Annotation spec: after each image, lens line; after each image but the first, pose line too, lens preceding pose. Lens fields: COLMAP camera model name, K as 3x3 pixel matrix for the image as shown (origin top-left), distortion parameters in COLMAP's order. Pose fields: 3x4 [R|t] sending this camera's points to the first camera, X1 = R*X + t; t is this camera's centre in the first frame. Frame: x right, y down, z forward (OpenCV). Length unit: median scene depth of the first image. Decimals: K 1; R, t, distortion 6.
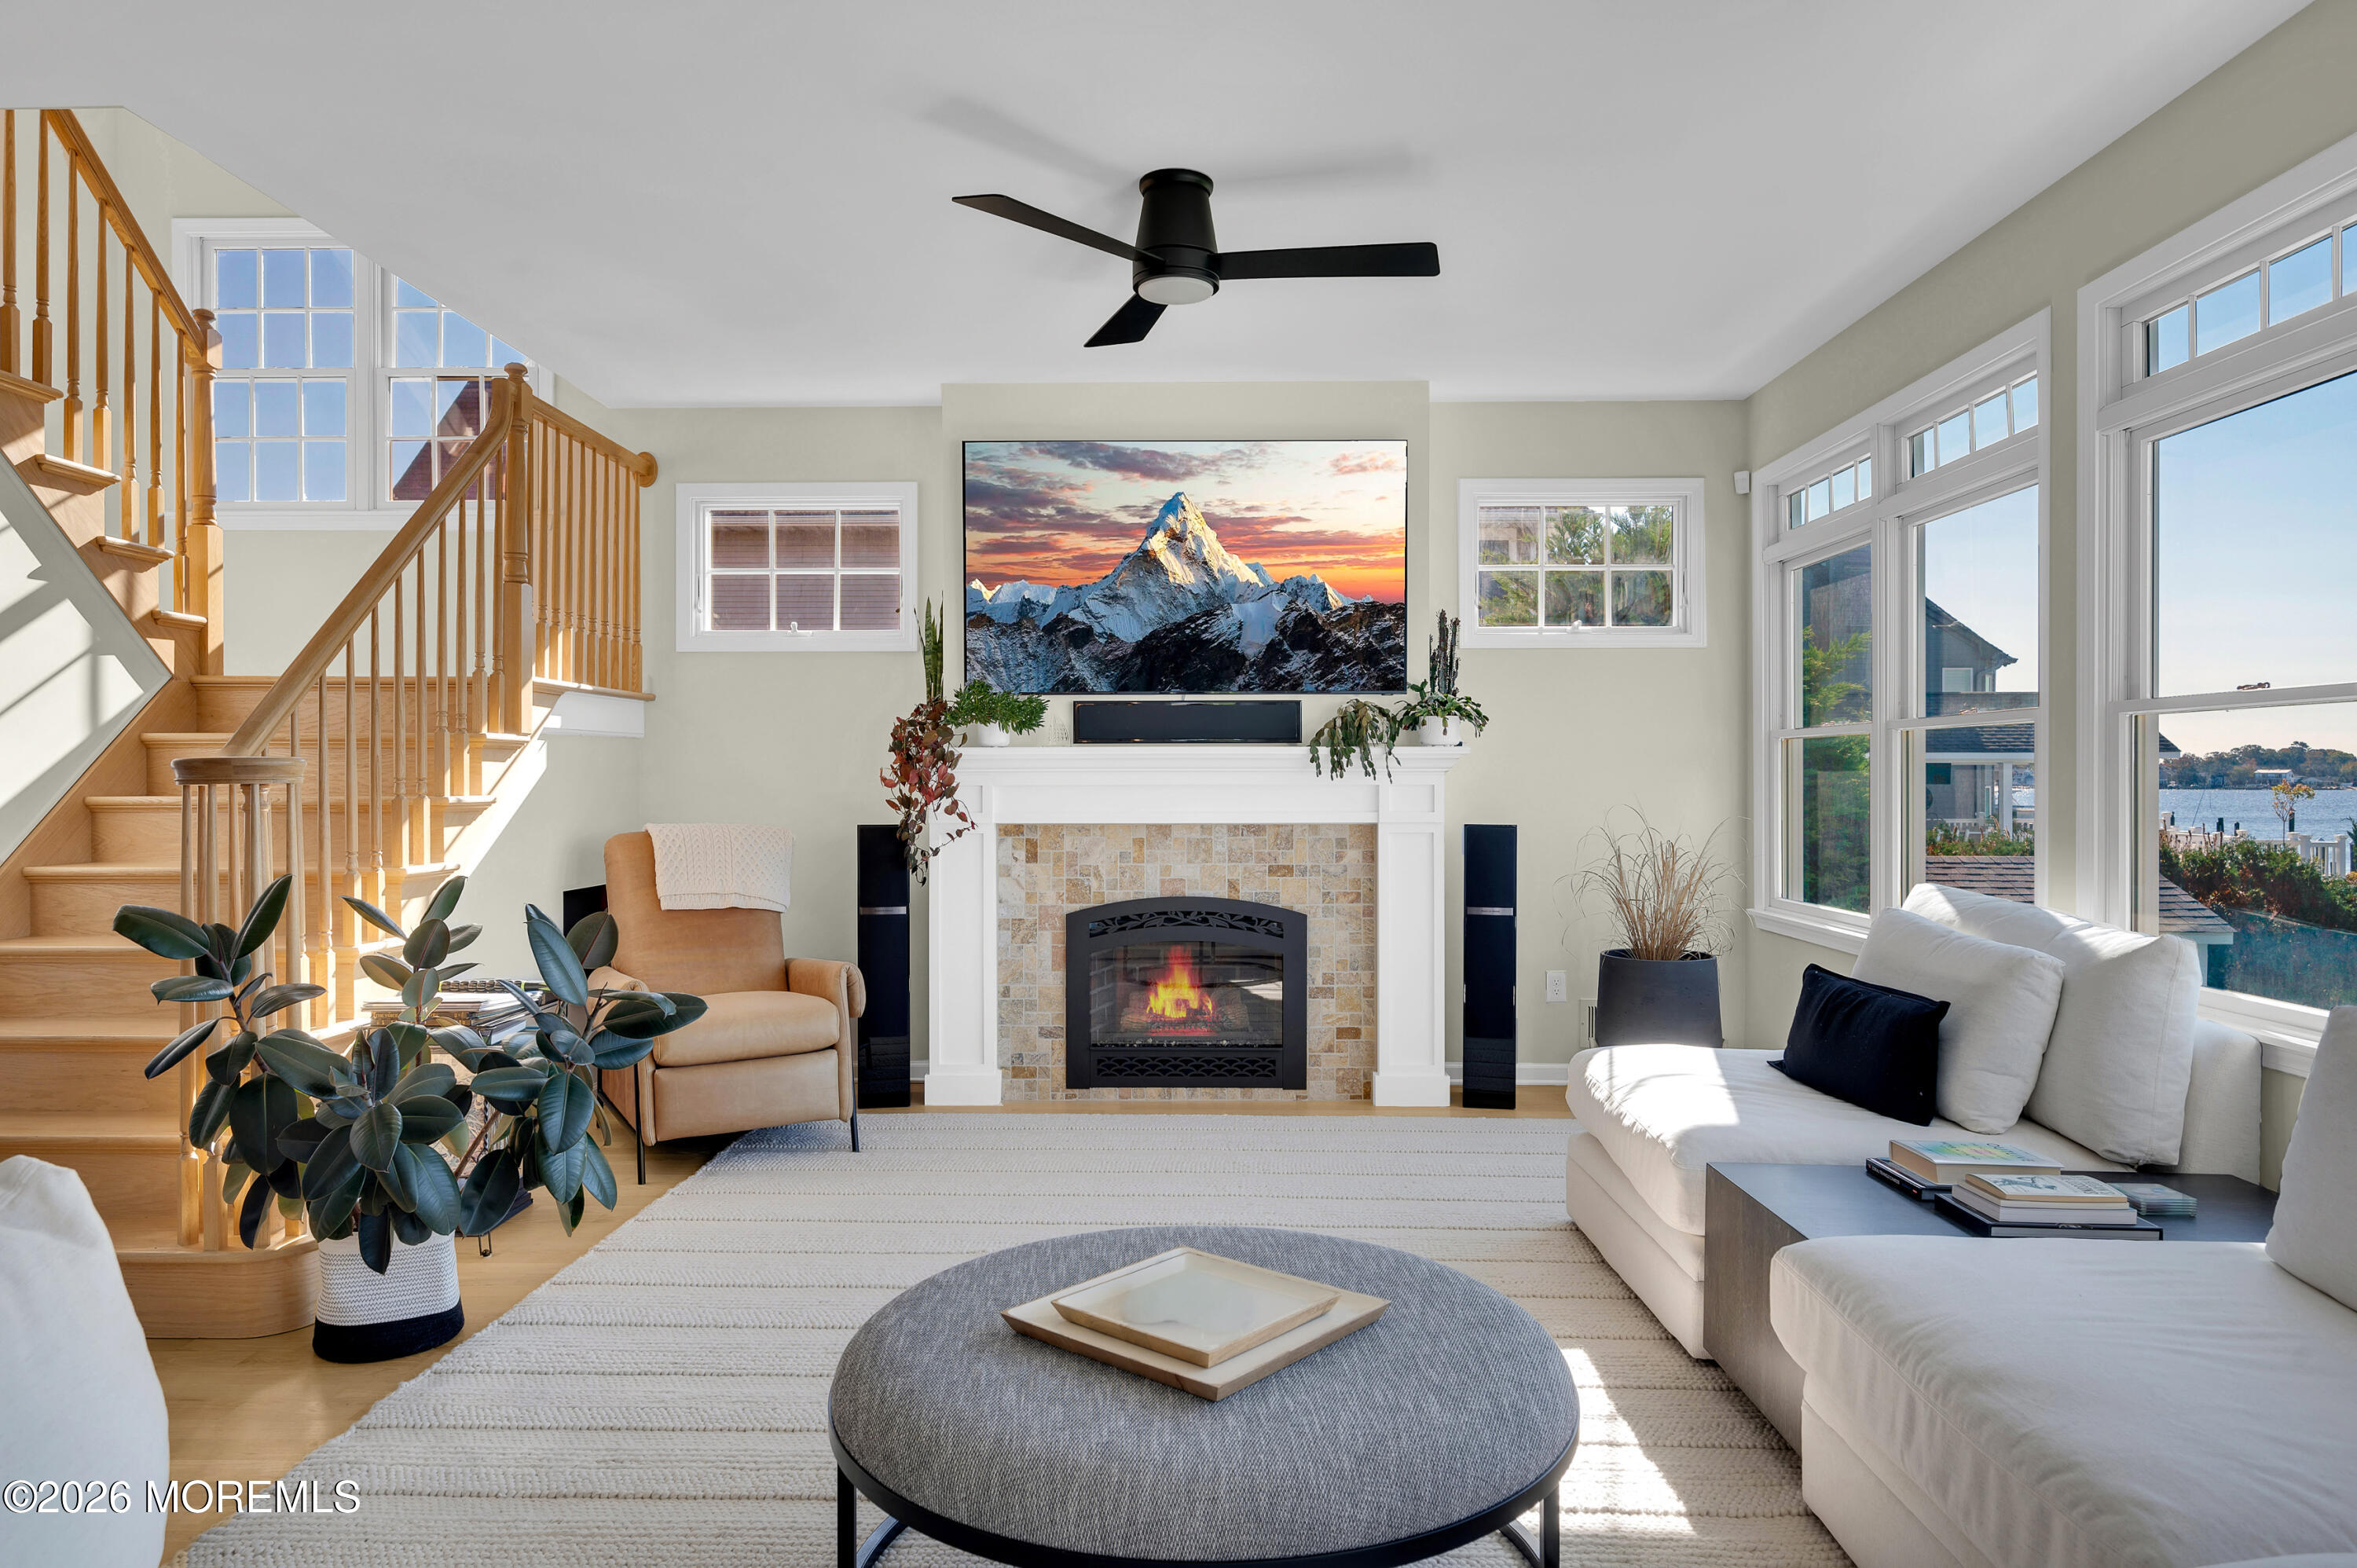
lens RADIAL K [[1480.0, 0, 1176.0], [0, 1480.0, 777.4], [0, 0, 1]] dist [-0.003501, -0.000575]
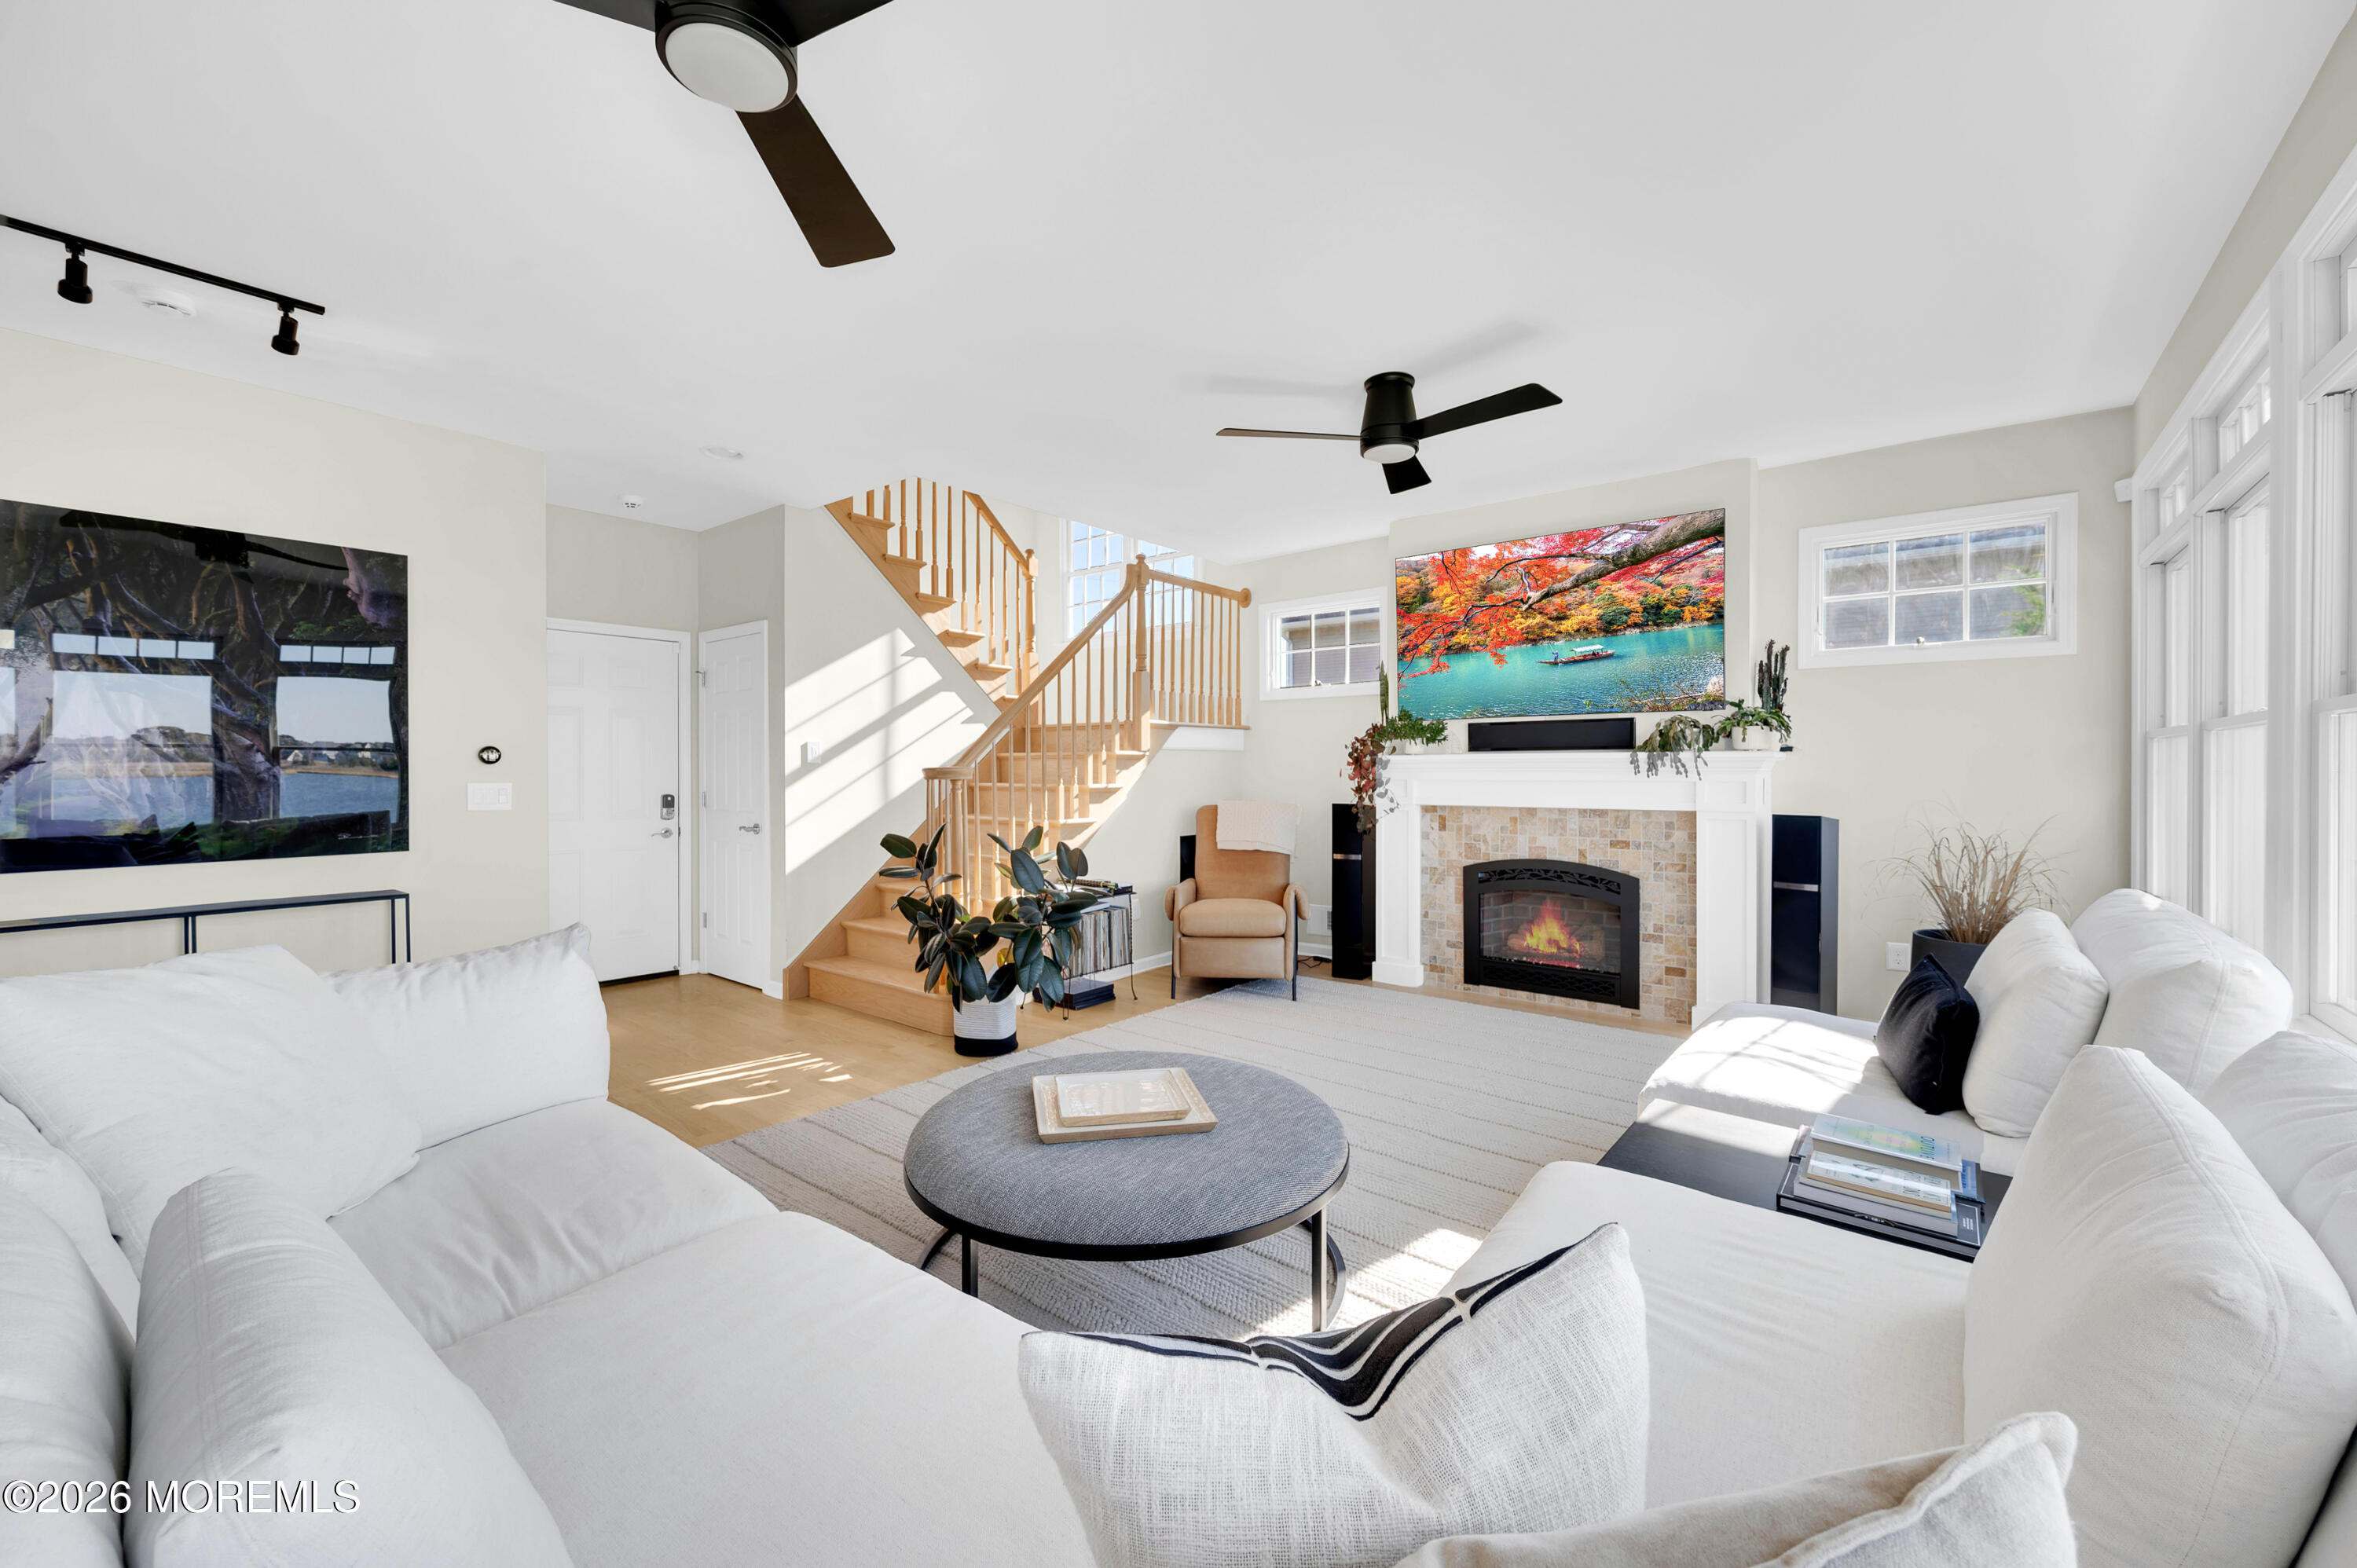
lens RADIAL K [[936.3, 0, 1161.2], [0, 936.3, 773.2], [0, 0, 1]] dist [0.000674, -0.000700]
pose [[0.782564, 0.002359, -0.622566, 0.275294], [0.001432, 0.999983, 0.005589, -0.007076], [0.622569, -0.005265, 0.782547, 0.074451]]
